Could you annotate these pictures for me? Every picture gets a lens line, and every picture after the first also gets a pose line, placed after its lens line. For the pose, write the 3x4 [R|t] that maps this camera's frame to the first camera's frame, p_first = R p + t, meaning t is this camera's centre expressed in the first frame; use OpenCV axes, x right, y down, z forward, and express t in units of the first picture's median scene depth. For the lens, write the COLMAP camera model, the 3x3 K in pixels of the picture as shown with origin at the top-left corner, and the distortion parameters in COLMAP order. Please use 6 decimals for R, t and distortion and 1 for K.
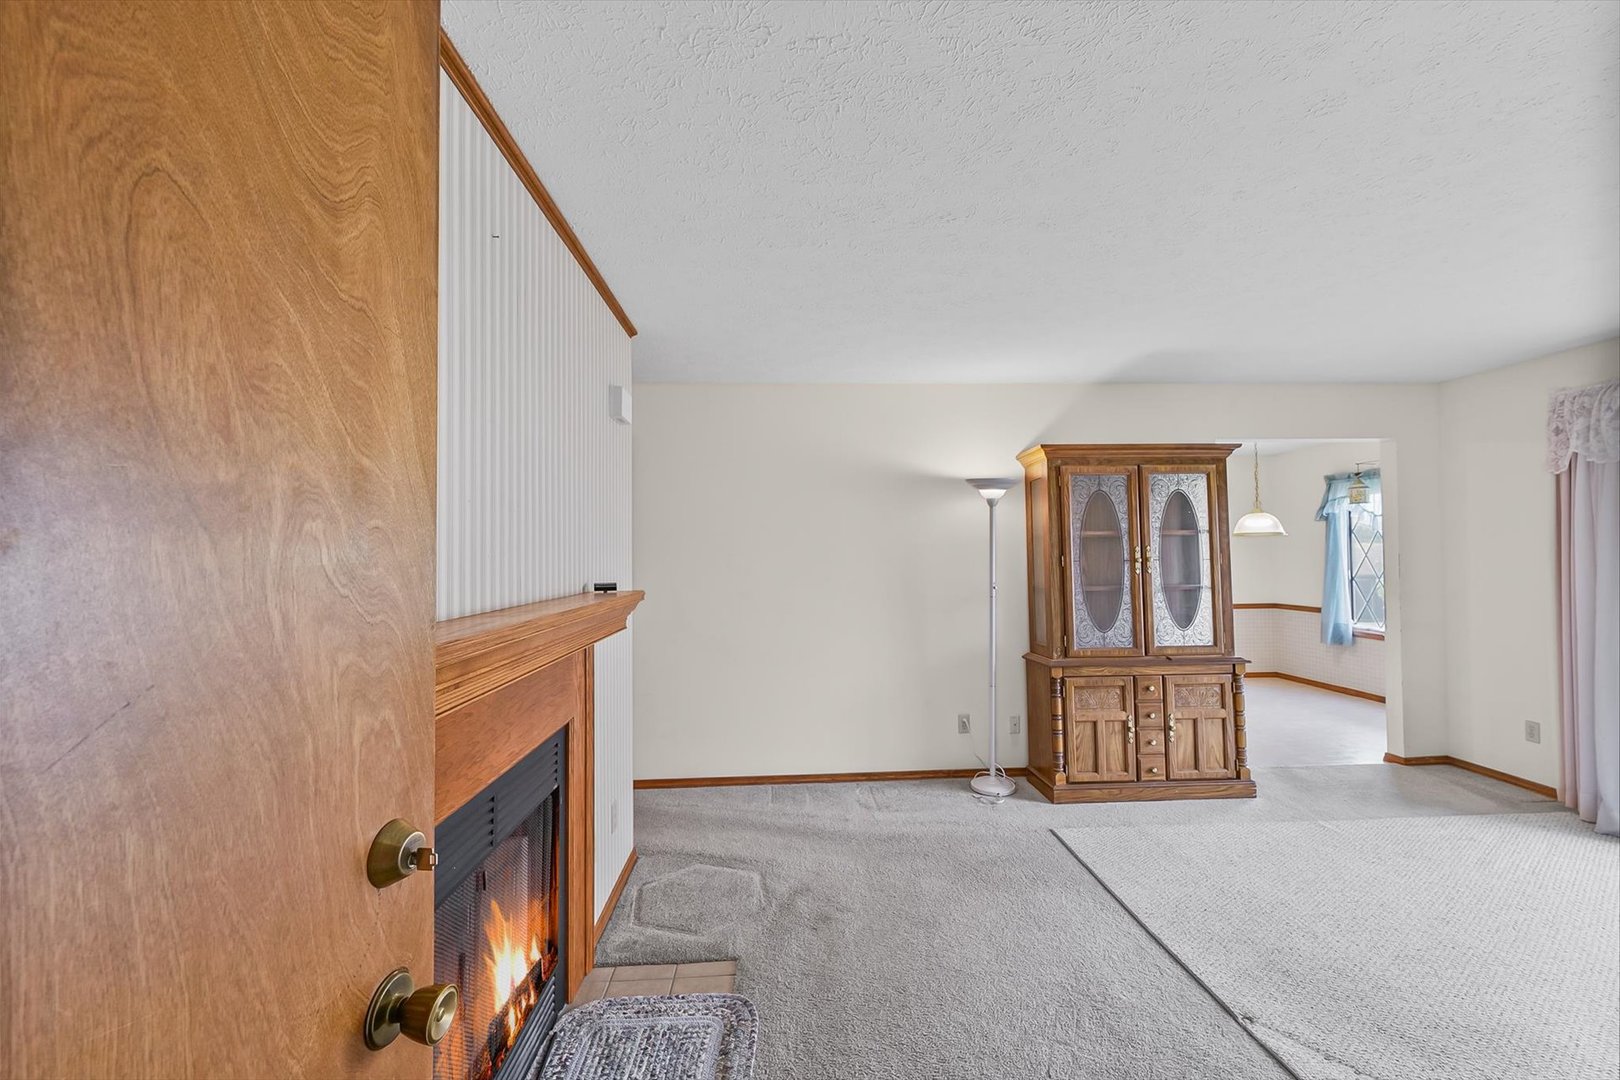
lens RADIAL K [[666.0, 0, 806.8], [0, 666.0, 533.5], [0, 0, 1]] dist [0.002831, -0.001801]
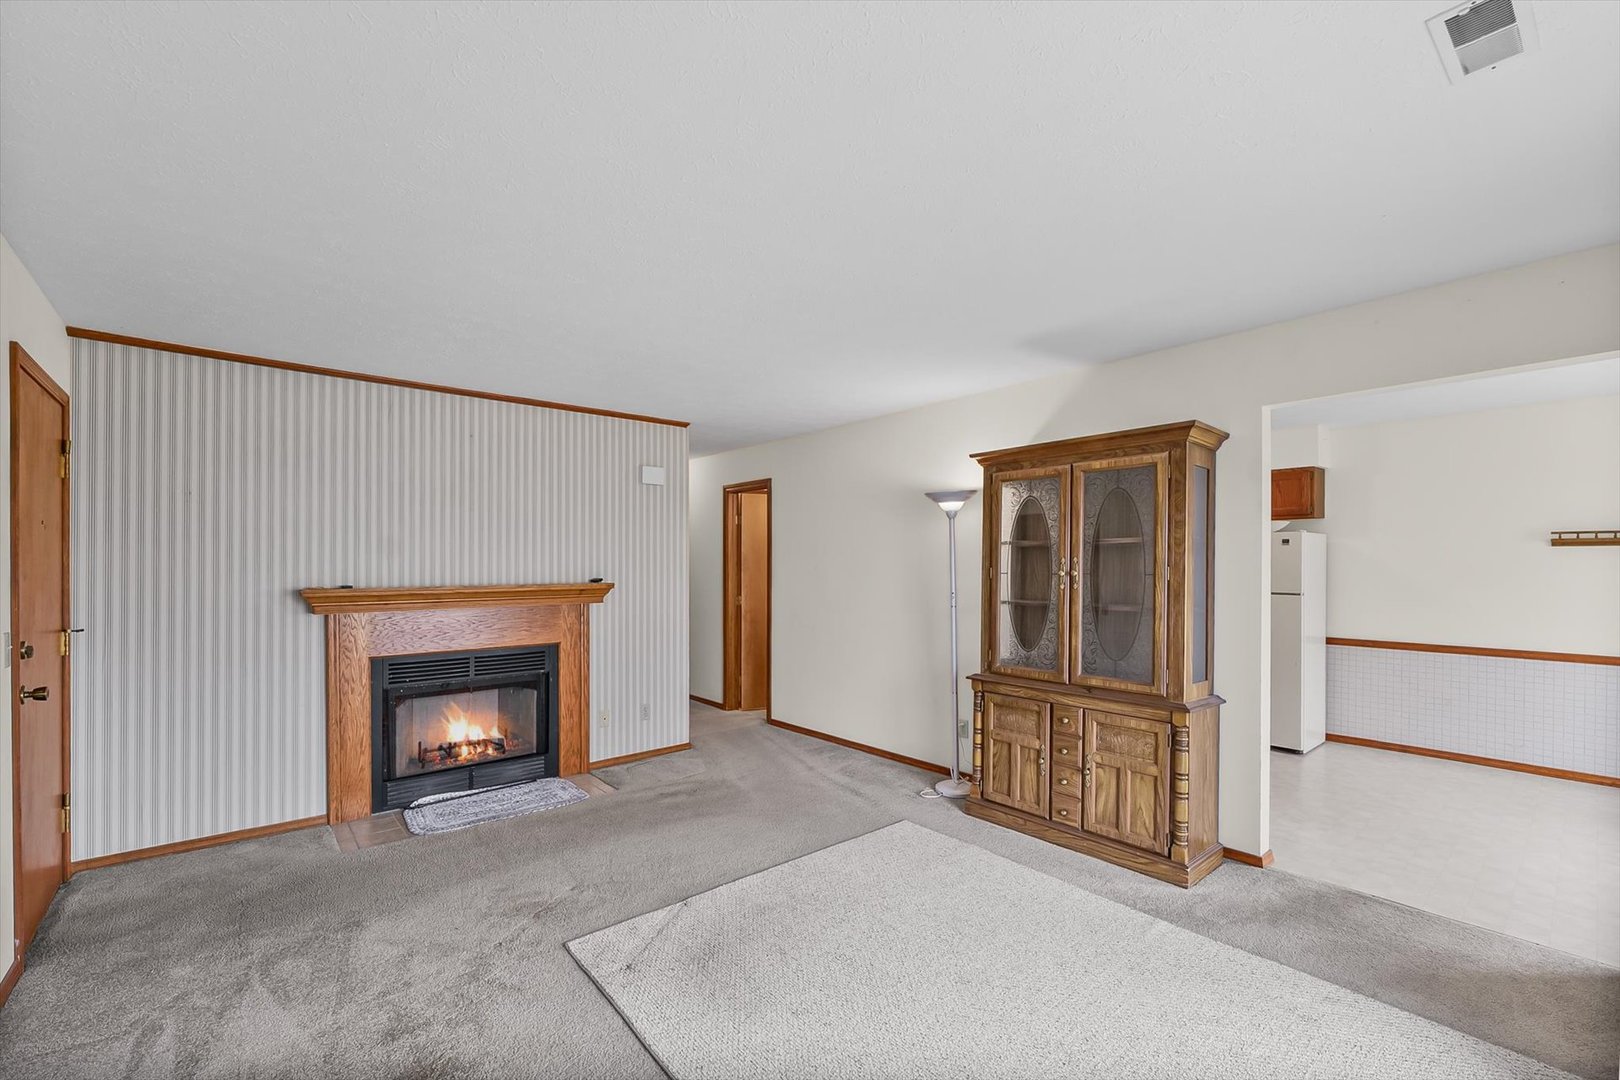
lens RADIAL K [[666.0, 0, 809.3], [0, 666.0, 560.8], [0, 0, 1]] dist [0.002831, -0.001801]
pose [[0.609766, 0.005185, -0.792564, 1.001980], [0.019330, 0.999584, 0.021411, -0.002021], [0.792346, -0.028376, 0.609412, 0.206420]]
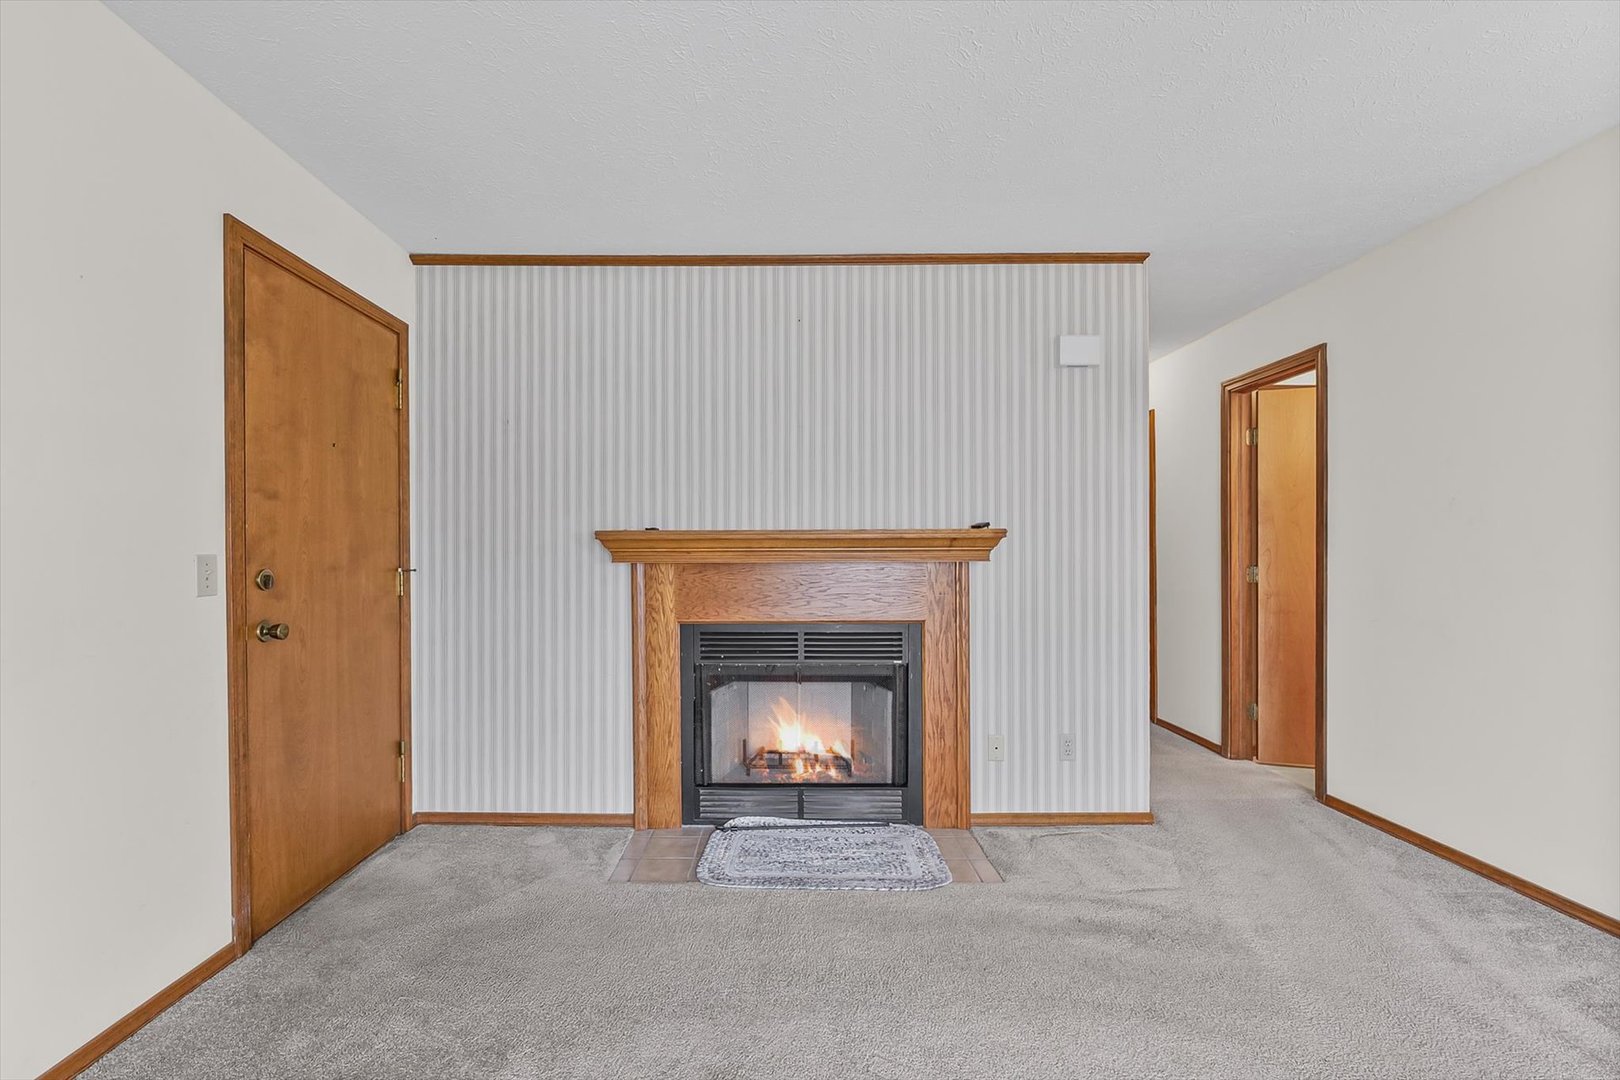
lens RADIAL K [[683.2, 0, 782.7], [0, 683.2, 553.7], [0, 0, 1]] dist [-0.002491, -0.000409]
pose [[-0.049337, 0.012461, -0.998704, 0.591612], [0.034072, 0.999361, 0.010786, 0.067790], [0.998201, -0.033496, -0.049730, 0.450897]]
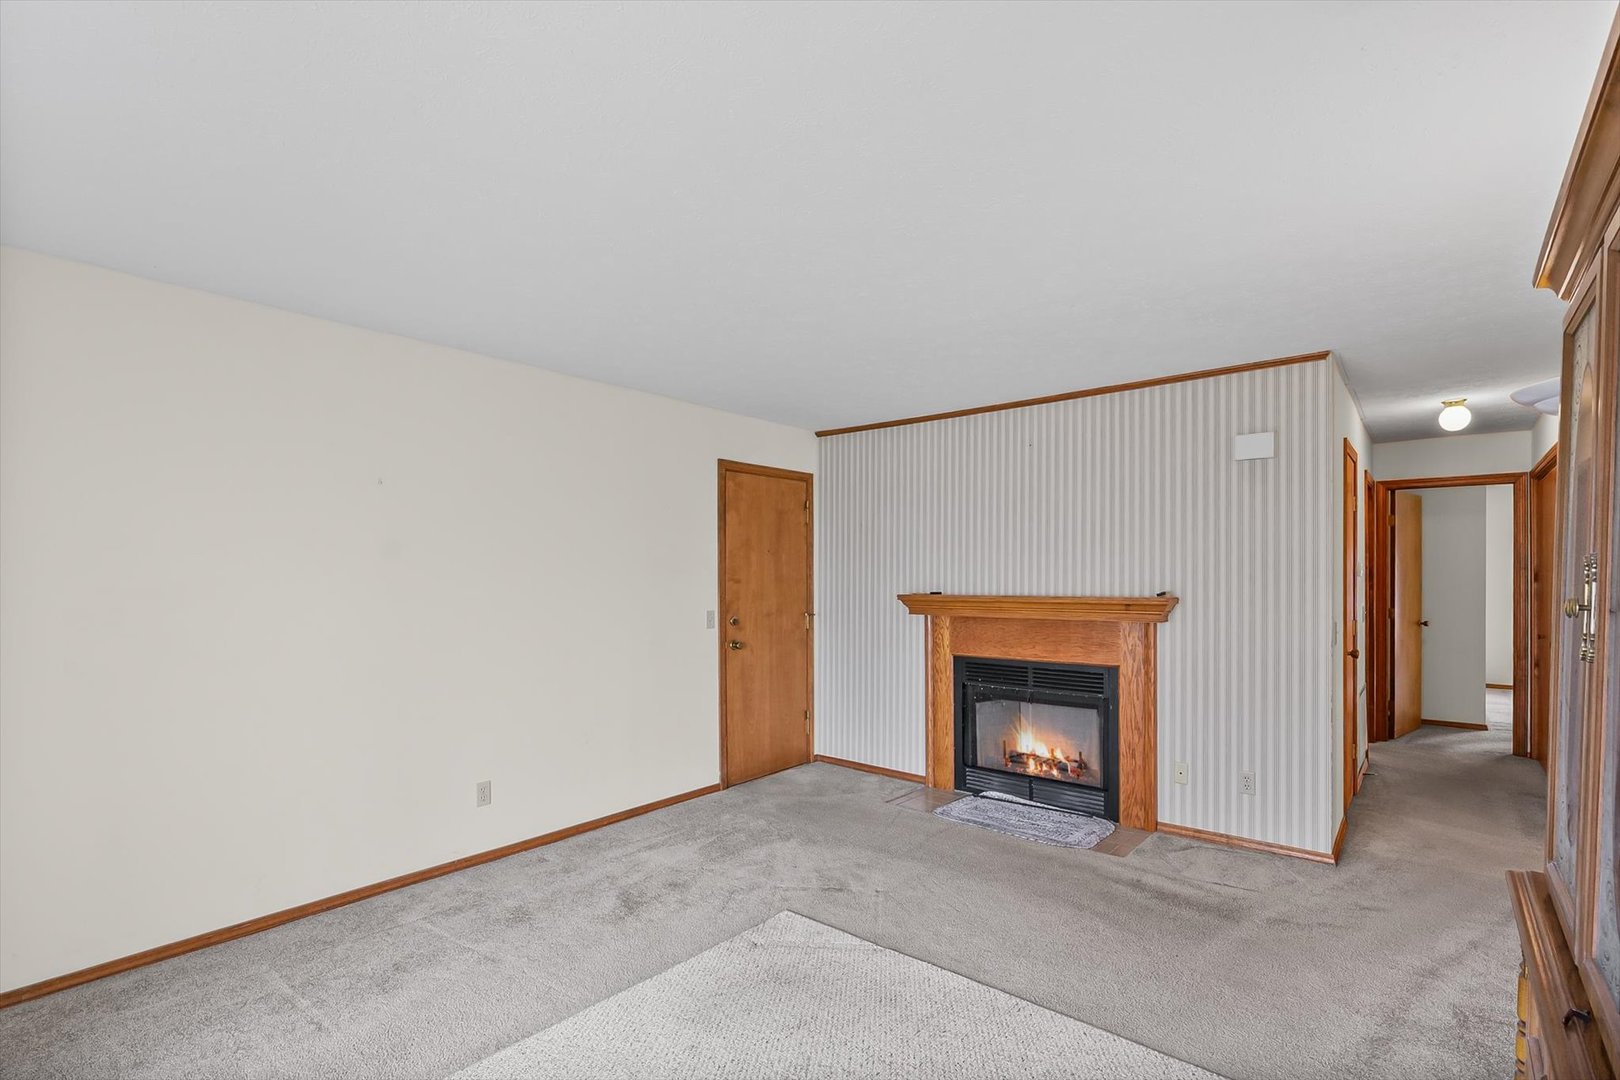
lens RADIAL K [[747.7, 0, 828.3], [0, 747.7, 568.2], [0, 0, 1]] dist [-0.000620, -0.000976]
pose [[-0.661539, 0.005573, -0.749890, 0.930636], [0.033161, 0.999212, -0.021828, 0.022403], [0.749177, -0.039307, -0.661202, 0.994847]]
